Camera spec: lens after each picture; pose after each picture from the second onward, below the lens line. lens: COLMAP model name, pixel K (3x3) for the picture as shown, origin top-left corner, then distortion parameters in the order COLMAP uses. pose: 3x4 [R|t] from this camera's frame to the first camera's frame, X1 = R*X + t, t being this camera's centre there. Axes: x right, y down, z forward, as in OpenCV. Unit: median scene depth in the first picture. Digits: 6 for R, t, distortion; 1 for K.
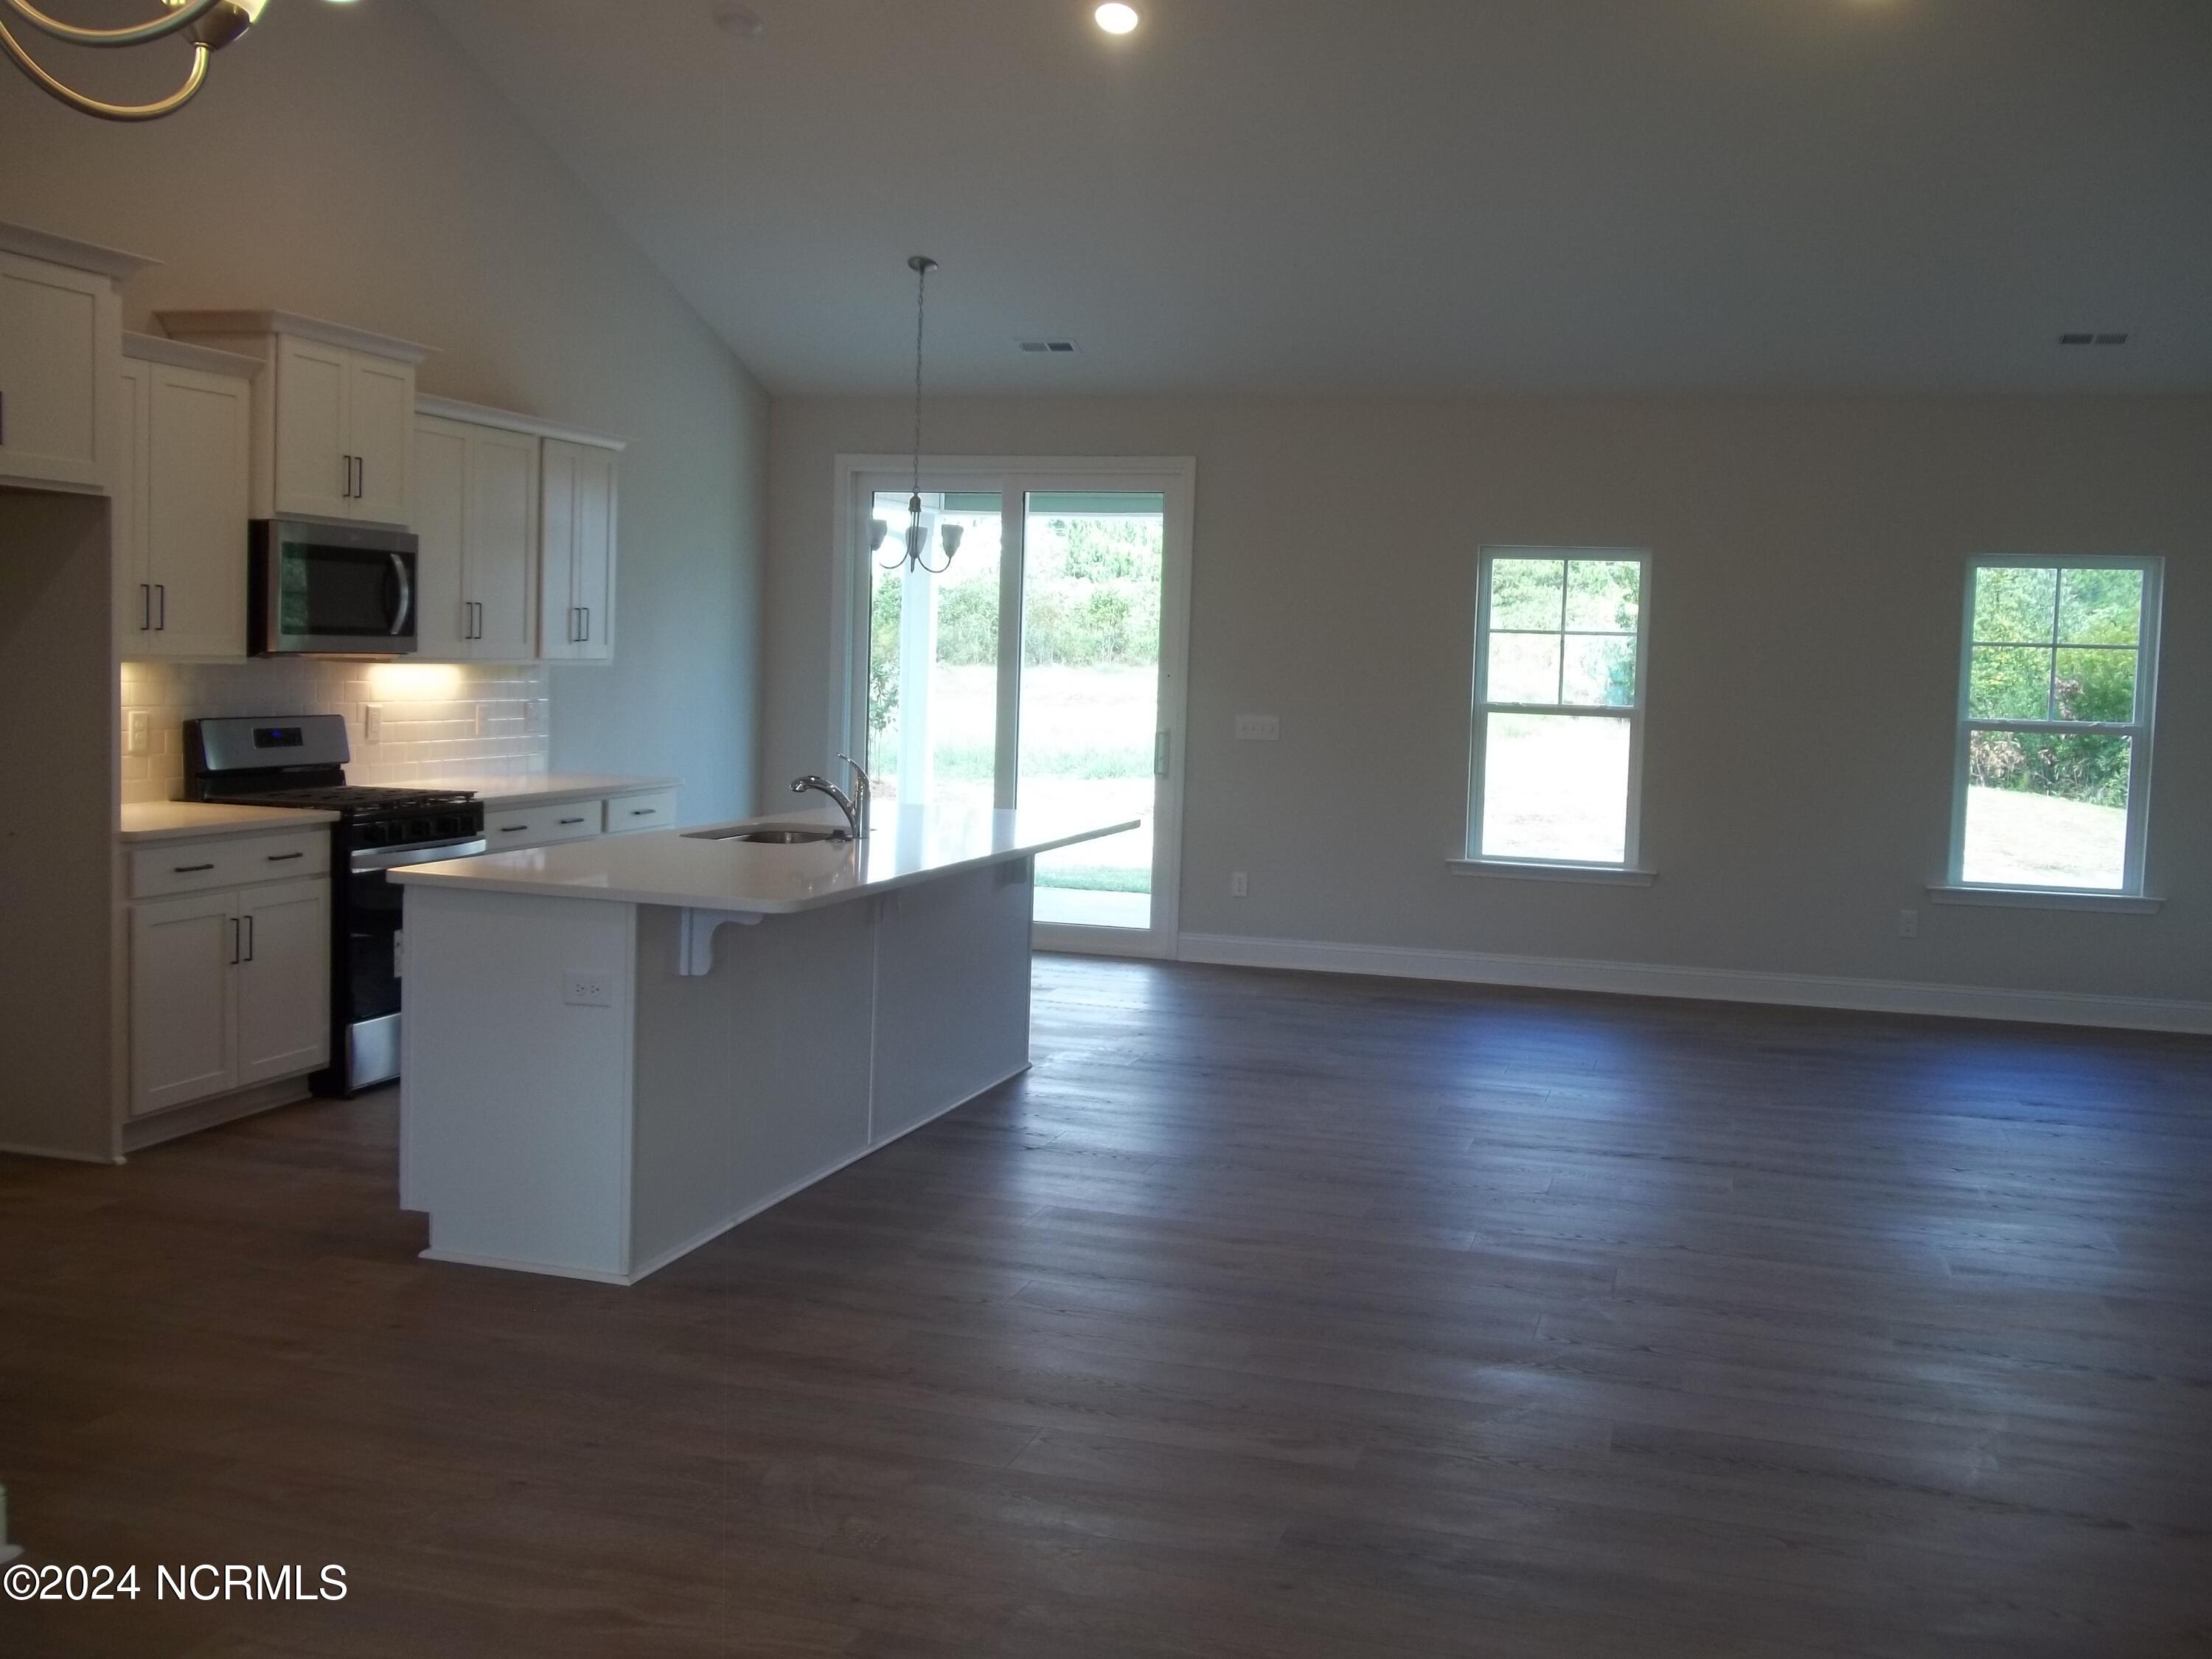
lens RADIAL K [[2122.9, 0, 1099.9], [0, 2122.9, 822.8], [0, 0, 1]] dist [-0.020664, 0.005961]
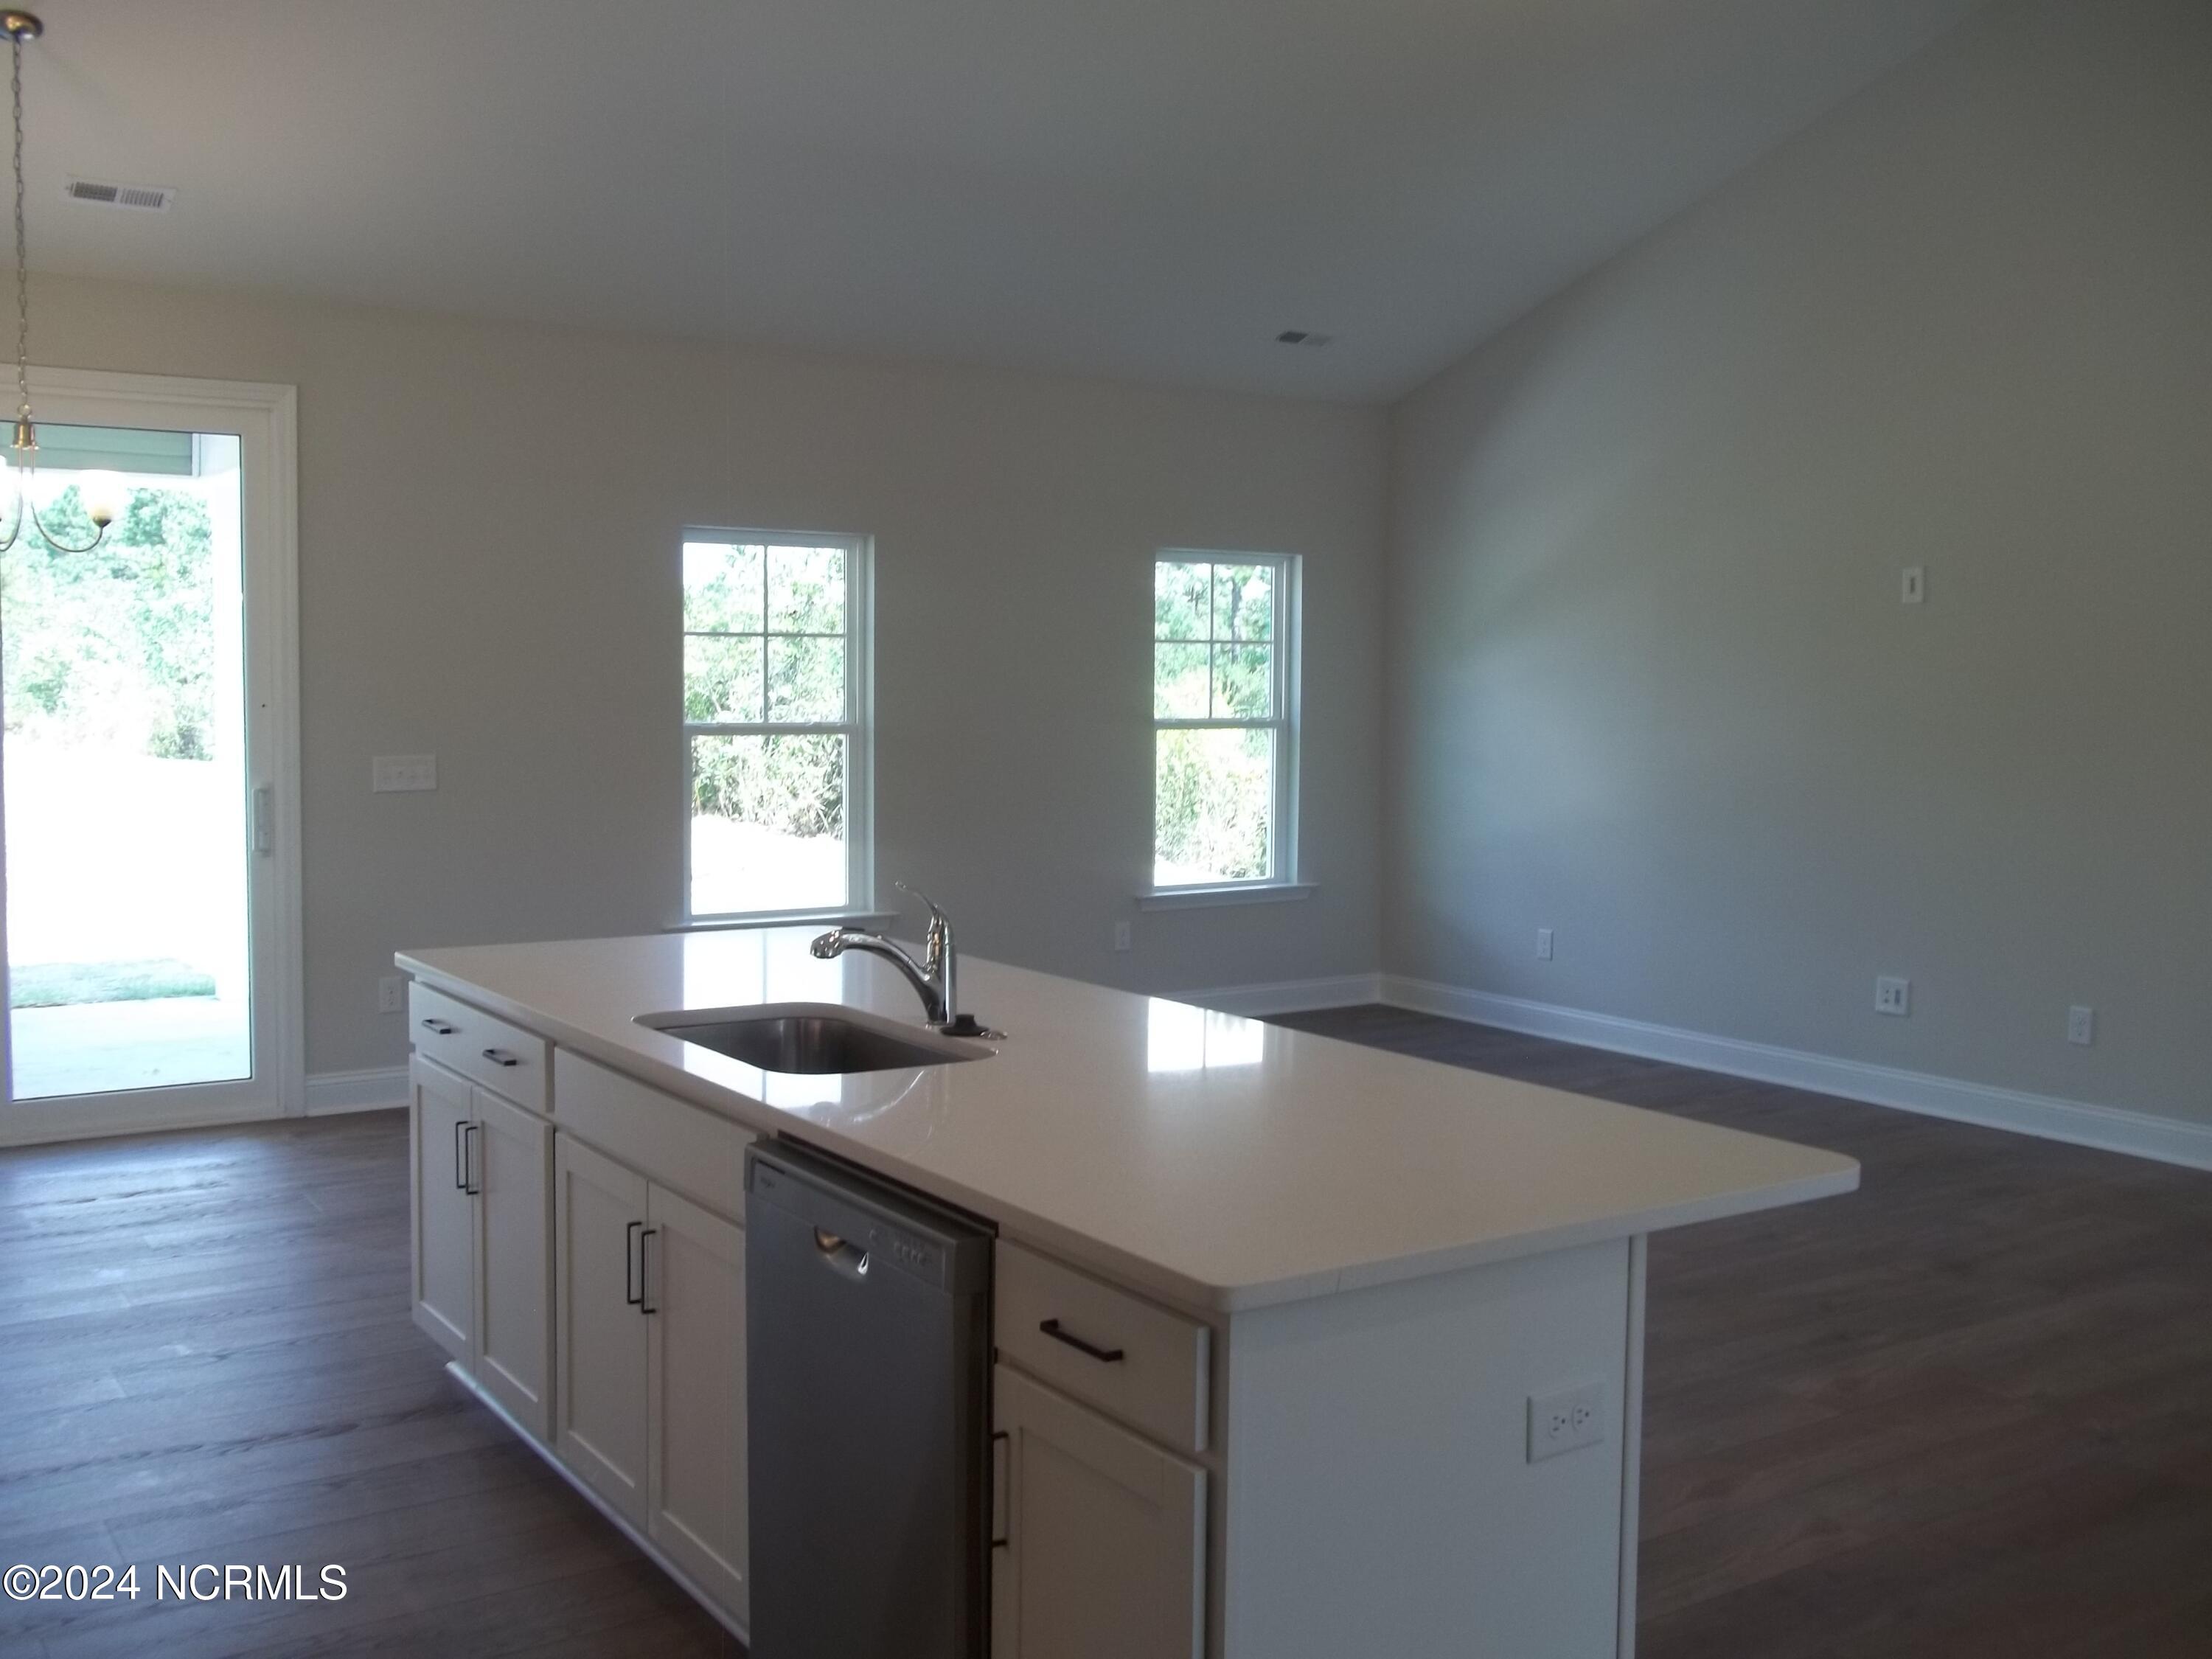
lens RADIAL K [[2122.9, 0, 1099.9], [0, 2122.9, 822.8], [0, 0, 1]] dist [-0.020664, 0.005961]
pose [[0.636513, -0.081111, 0.766989, -0.458003], [0.072457, 0.996345, 0.045236, -0.061058], [-0.767855, 0.026780, 0.640064, 0.512164]]
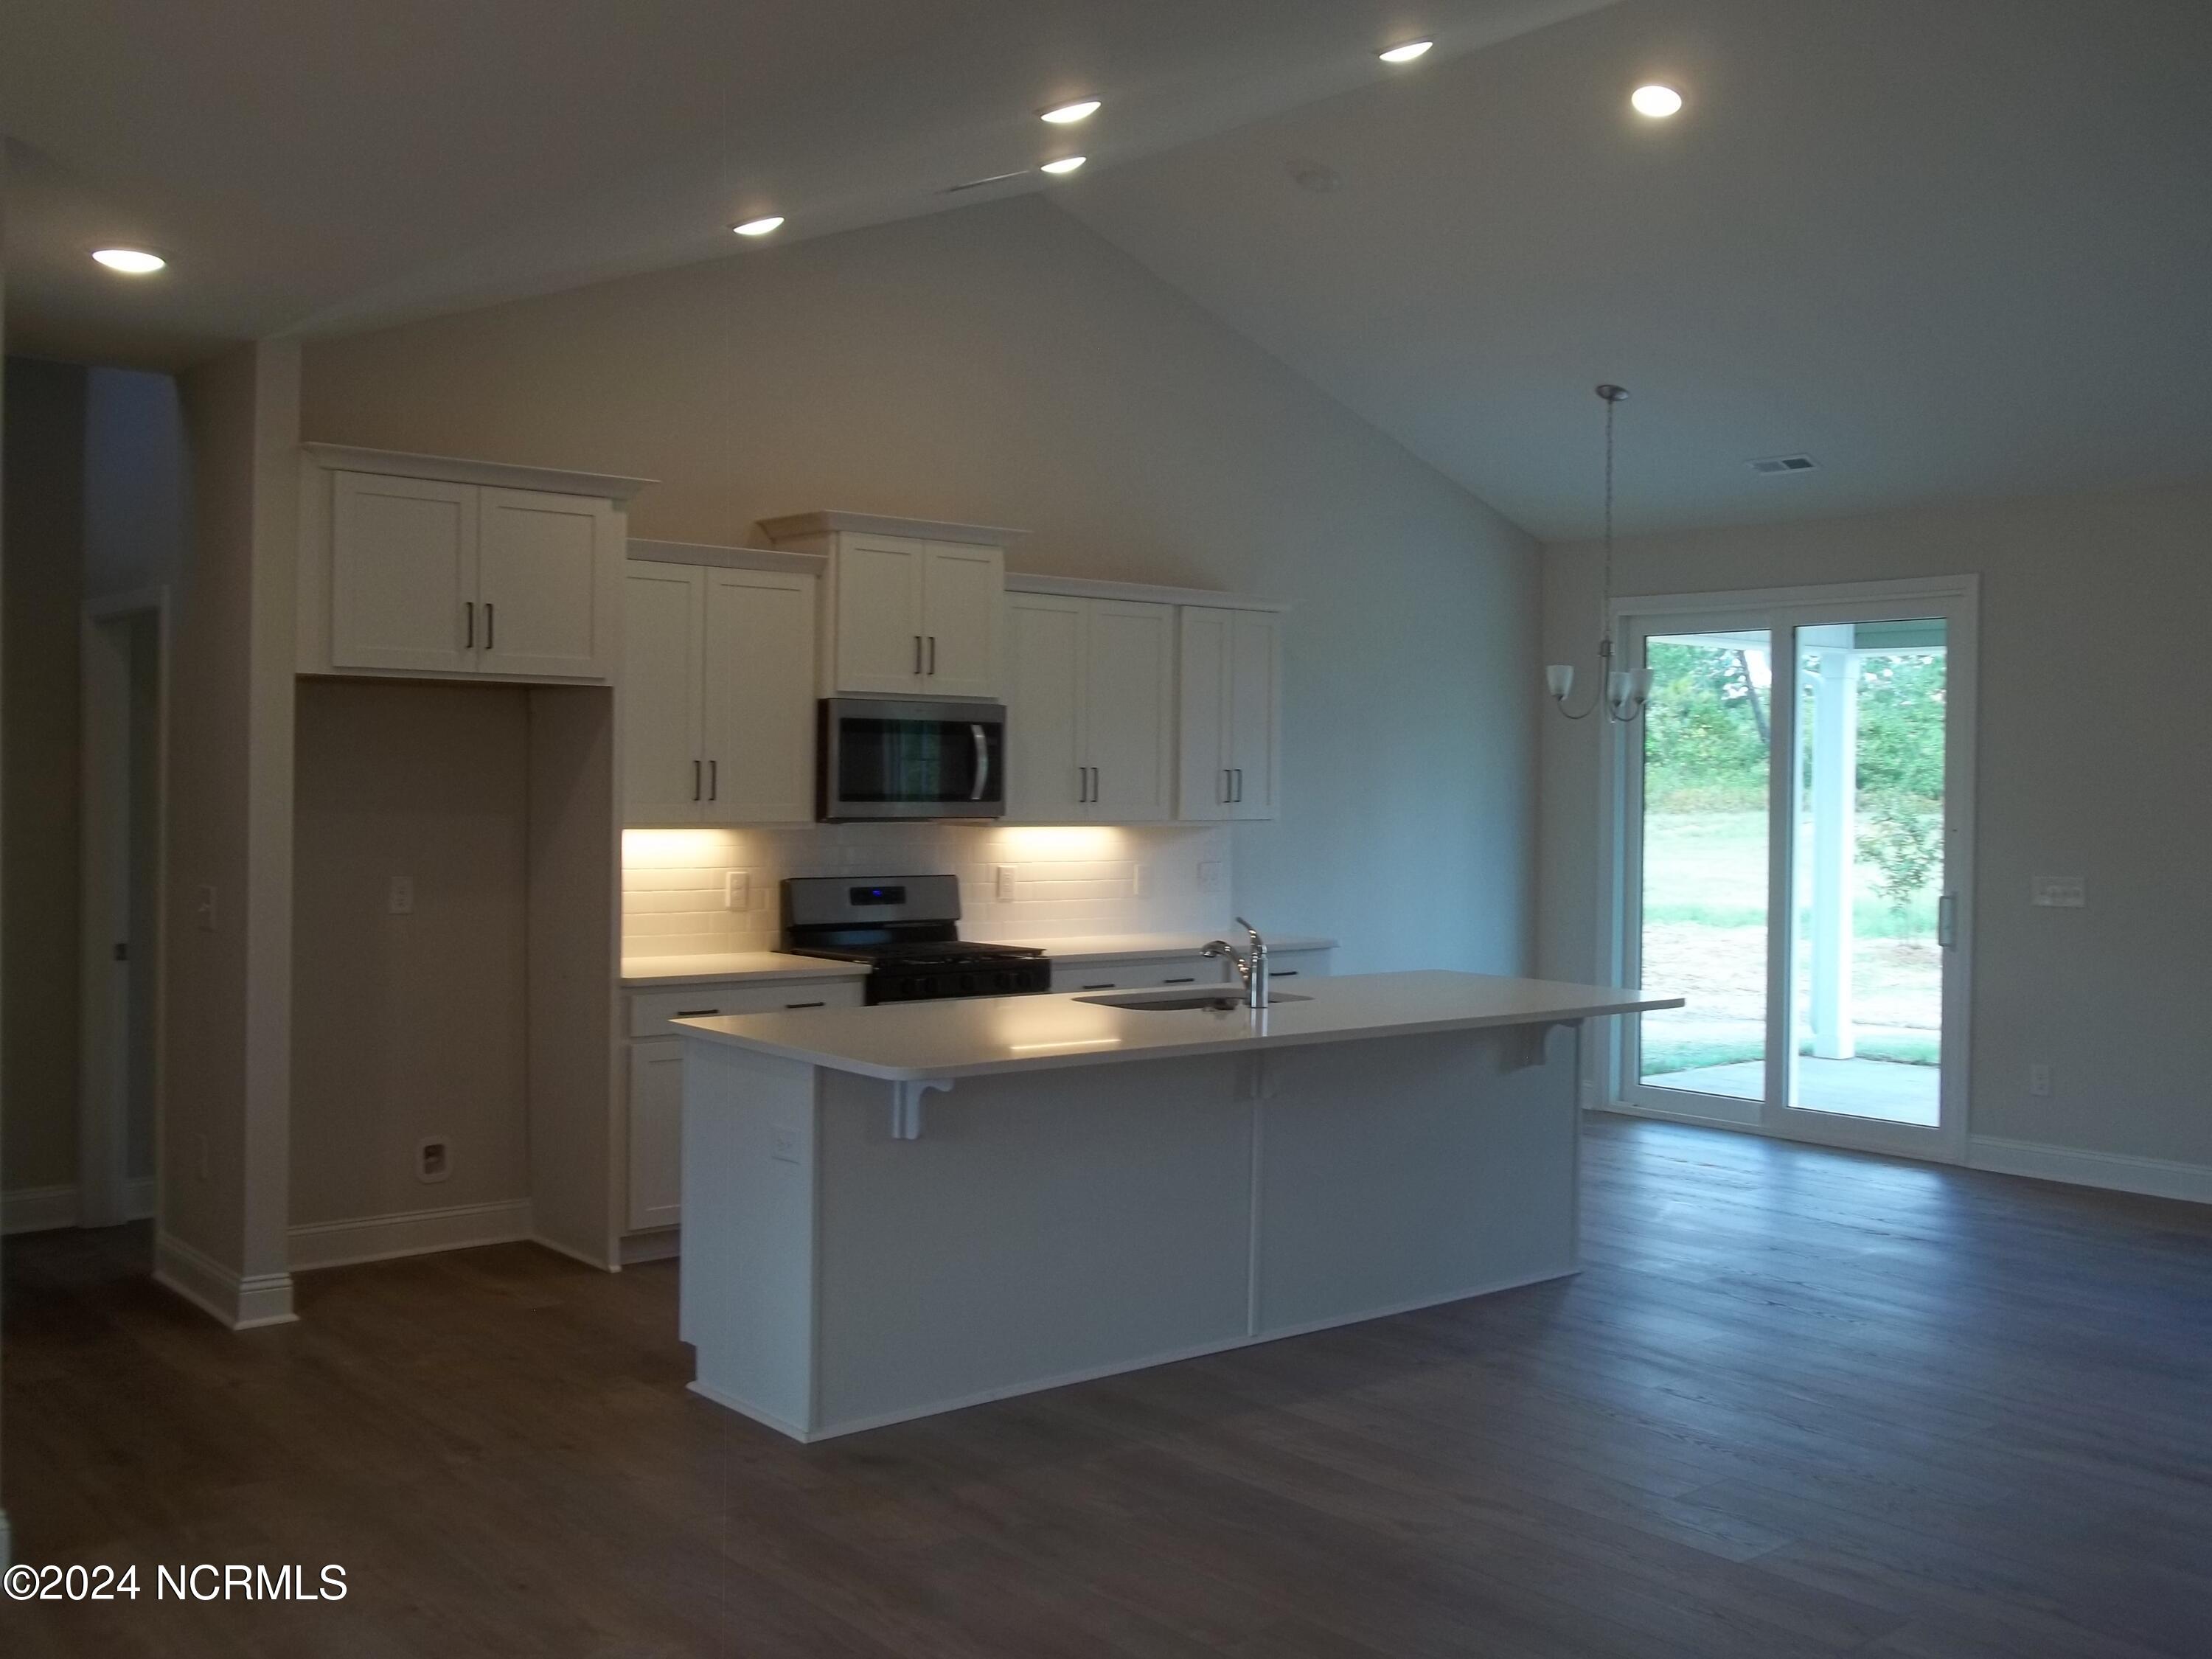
lens RADIAL K [[2122.9, 0, 1099.9], [0, 2122.9, 822.8], [0, 0, 1]] dist [-0.020664, 0.005961]
pose [[0.835636, -0.012070, -0.549152, 0.303375], [-0.028504, 0.997459, -0.065299, -0.009478], [0.548544, 0.070219, 0.833168, 0.145621]]
